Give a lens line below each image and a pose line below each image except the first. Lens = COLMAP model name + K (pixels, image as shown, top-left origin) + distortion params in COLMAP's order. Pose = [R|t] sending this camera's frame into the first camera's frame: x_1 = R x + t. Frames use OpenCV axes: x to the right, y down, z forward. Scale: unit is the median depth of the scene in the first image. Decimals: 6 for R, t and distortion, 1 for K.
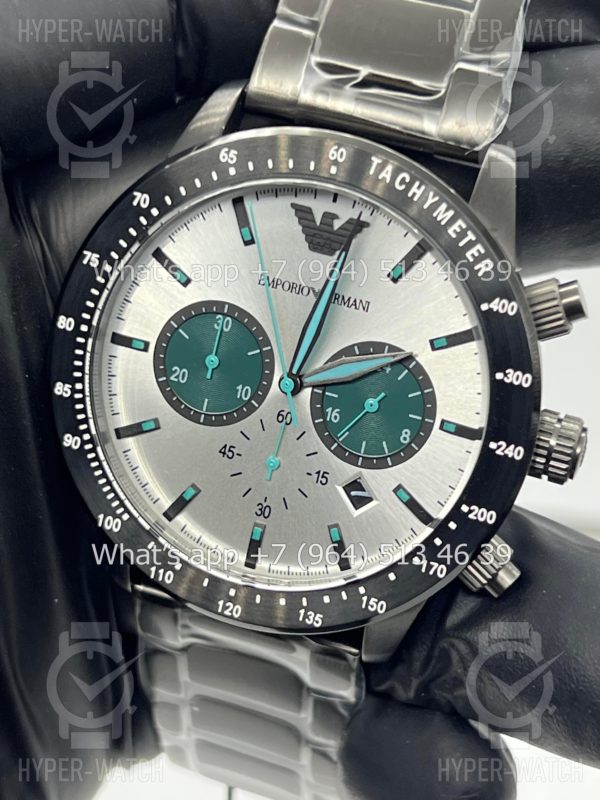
lens RADIAL K [[1783.4, 0, 317.4], [0, 1783.4, 386.4], [0, 0, 1]] dist [0.271609, 0.068001]
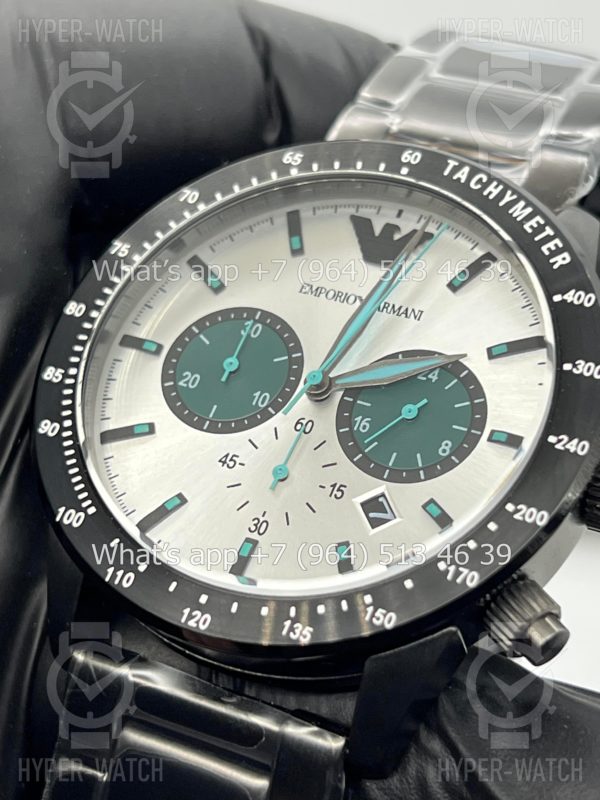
lens RADIAL K [[1851.9, 0, 300.0], [0, 1851.9, 400.0], [0, 0, 1]] dist [0.242339, 0.010086]
pose [[0.986275, 0.151926, -0.064647, 0.034652], [-0.161657, 0.808911, -0.565270, 0.506038], [-0.033586, 0.567963, 0.822369, 0.275887]]
